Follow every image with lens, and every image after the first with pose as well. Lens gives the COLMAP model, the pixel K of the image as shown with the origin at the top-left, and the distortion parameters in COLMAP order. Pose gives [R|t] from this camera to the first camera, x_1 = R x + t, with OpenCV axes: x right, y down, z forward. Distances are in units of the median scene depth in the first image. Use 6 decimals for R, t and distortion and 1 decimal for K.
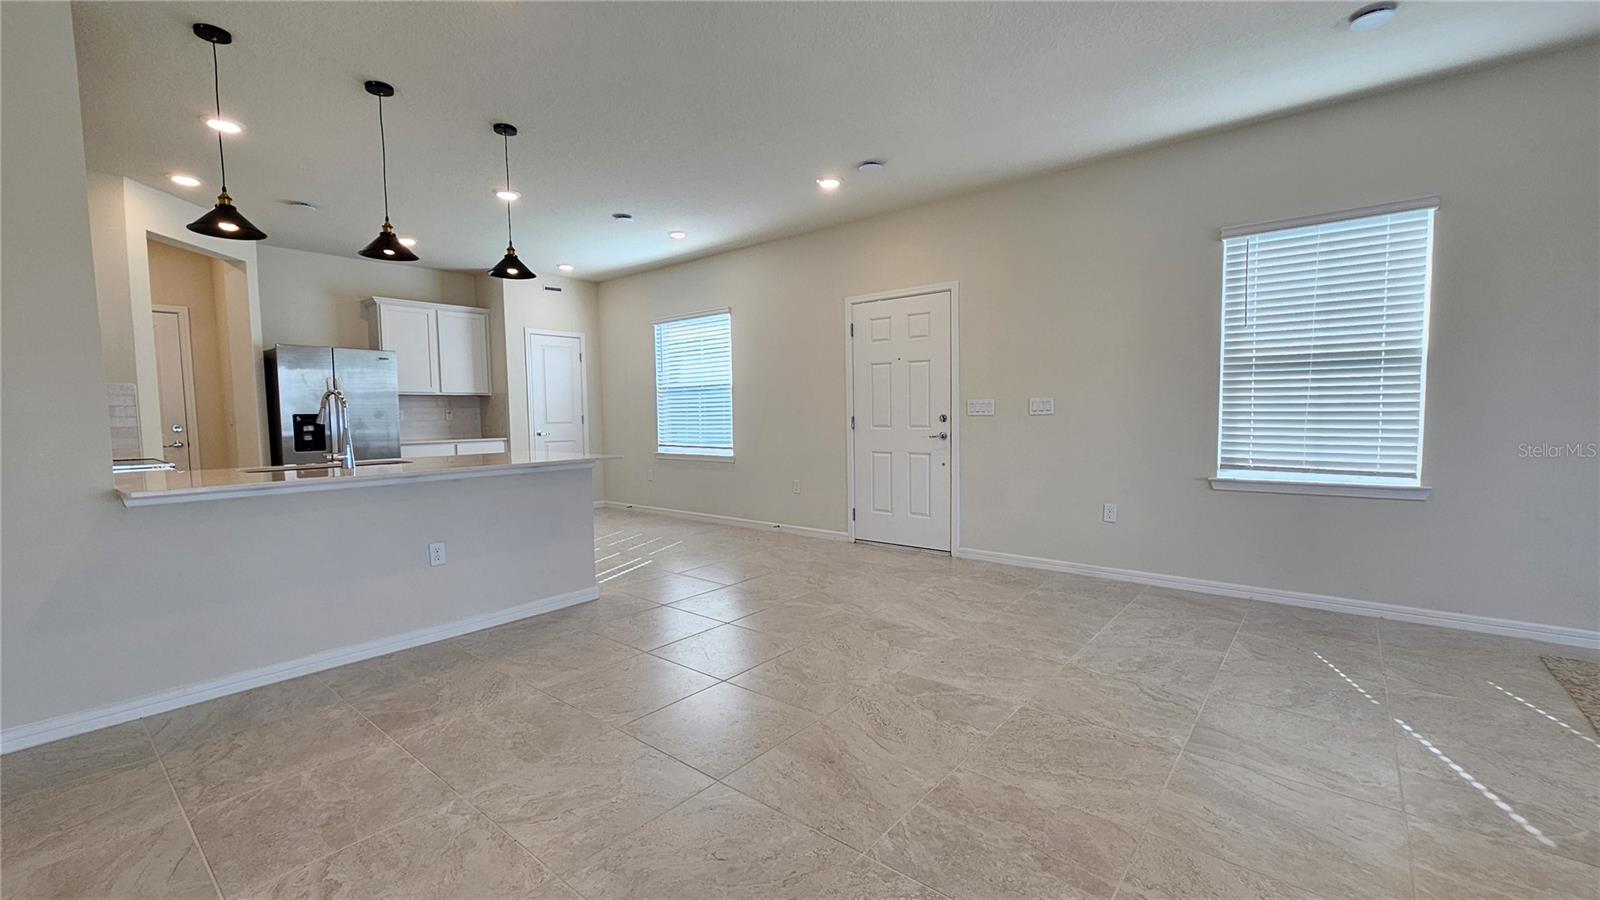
lens RADIAL K [[655.9, 0, 800.0], [0, 655.9, 455.1], [0, 0, 1]] dist [0.001087, 0.000333]
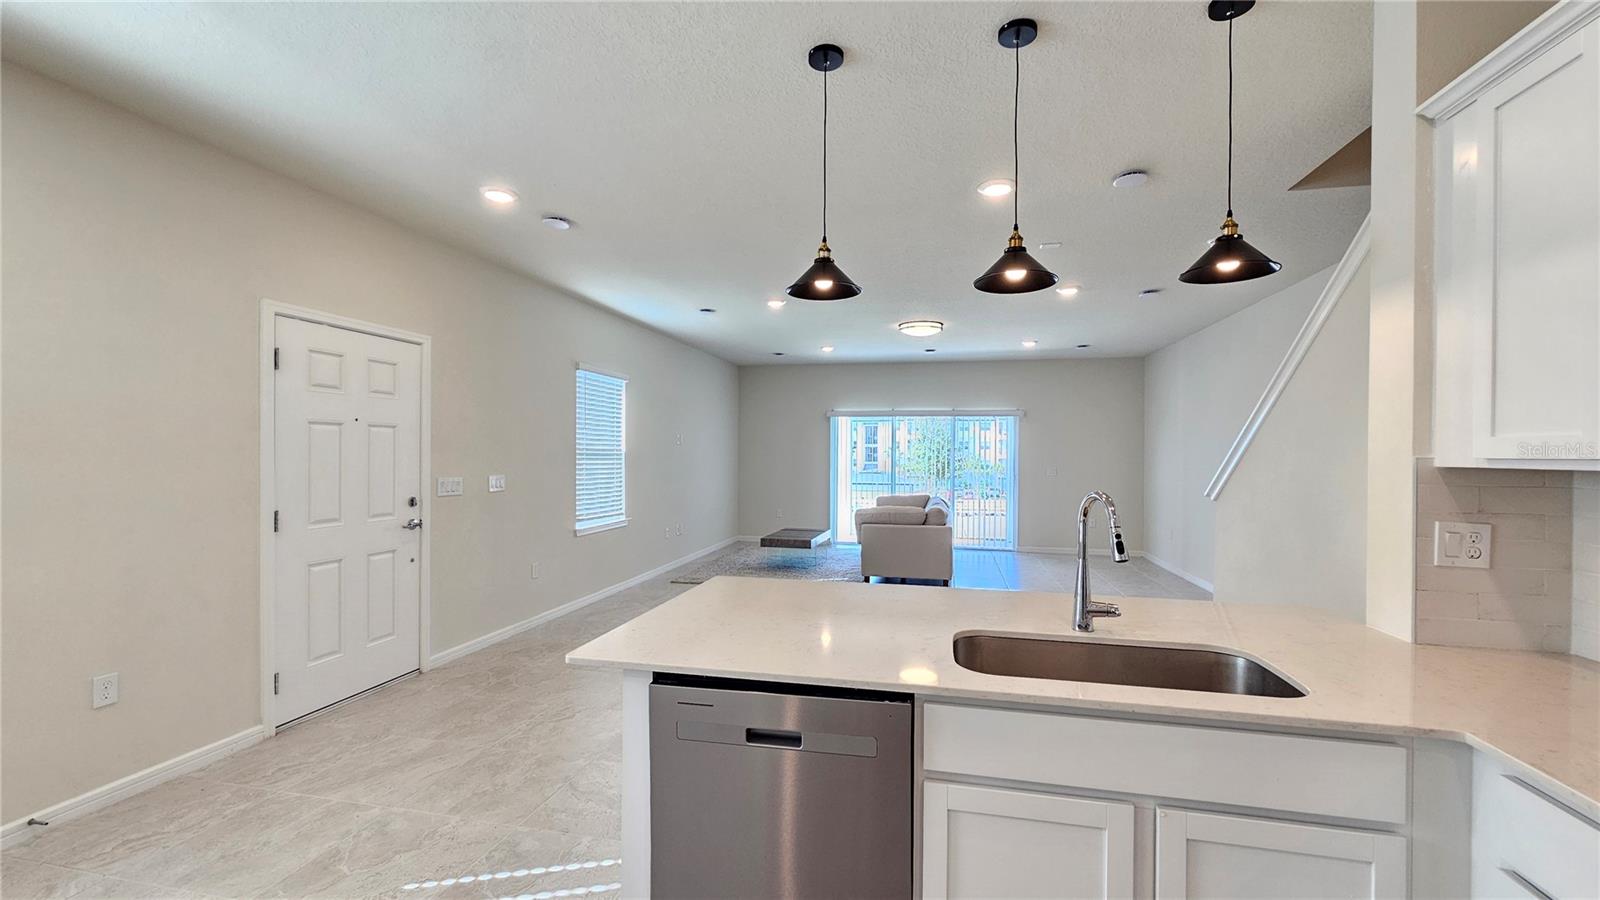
lens RADIAL K [[650.5, 0, 801.6], [0, 650.5, 458.1], [0, 0, 1]] dist [0.000760, 0.000426]
pose [[-0.454338, 0.005616, 0.890812, -0.864566], [0.059728, 0.997922, 0.024171, -0.125006], [-0.888825, 0.064188, -0.453729, 1.169005]]
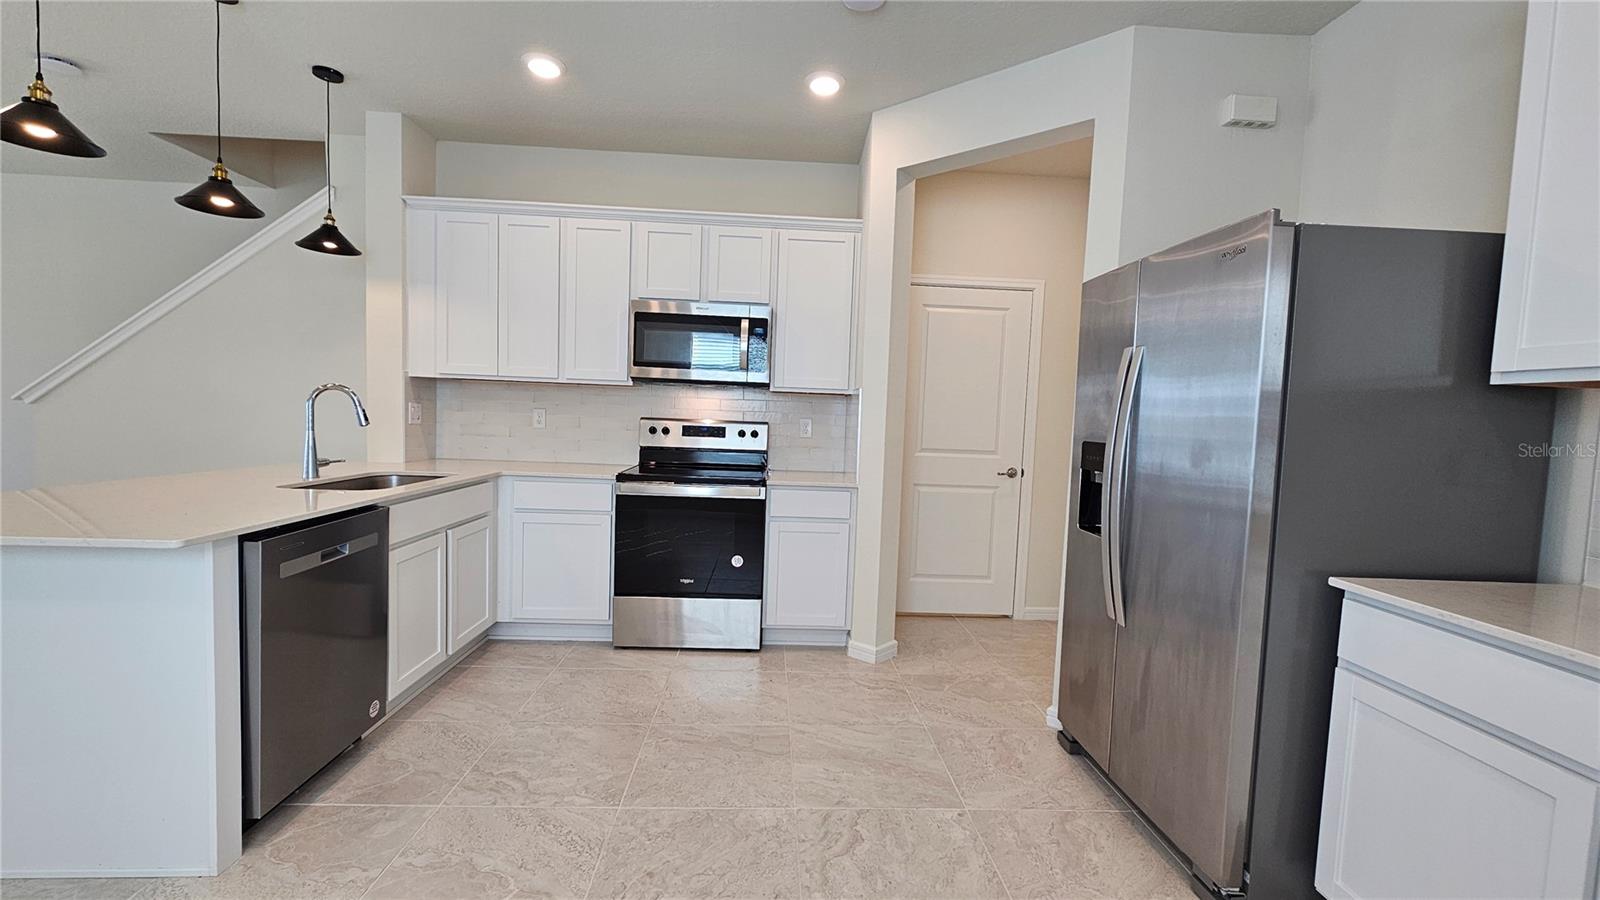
lens RADIAL K [[650.5, 0, 801.6], [0, 650.5, 458.1], [0, 0, 1]] dist [0.000760, 0.000426]
pose [[-0.738893, 0.030274, -0.673143, -0.474179], [-0.073872, 0.989329, 0.125582, -0.124347], [0.669761, 0.142518, -0.728772, 1.617981]]
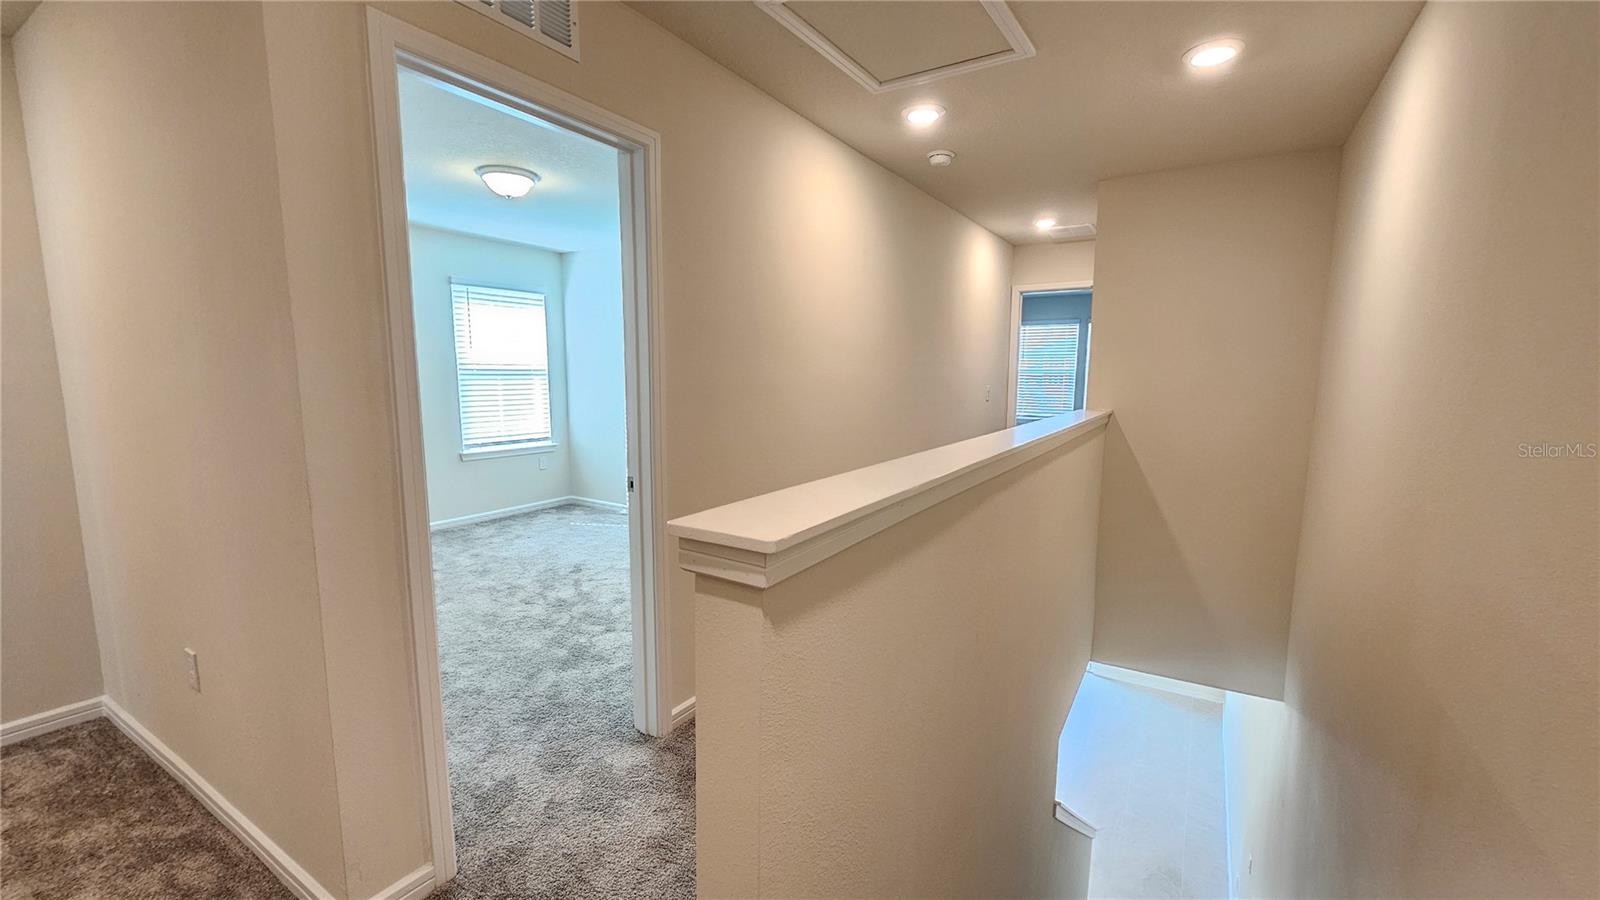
lens RADIAL K [[650.5, 0, 801.6], [0, 650.5, 458.1], [0, 0, 1]] dist [0.000760, 0.000426]
pose [[-0.133395, -0.093392, 0.986653, -0.817691], [0.096174, 0.989632, 0.106676, -0.034055], [-0.986386, 0.109120, -0.123030, 0.451983]]
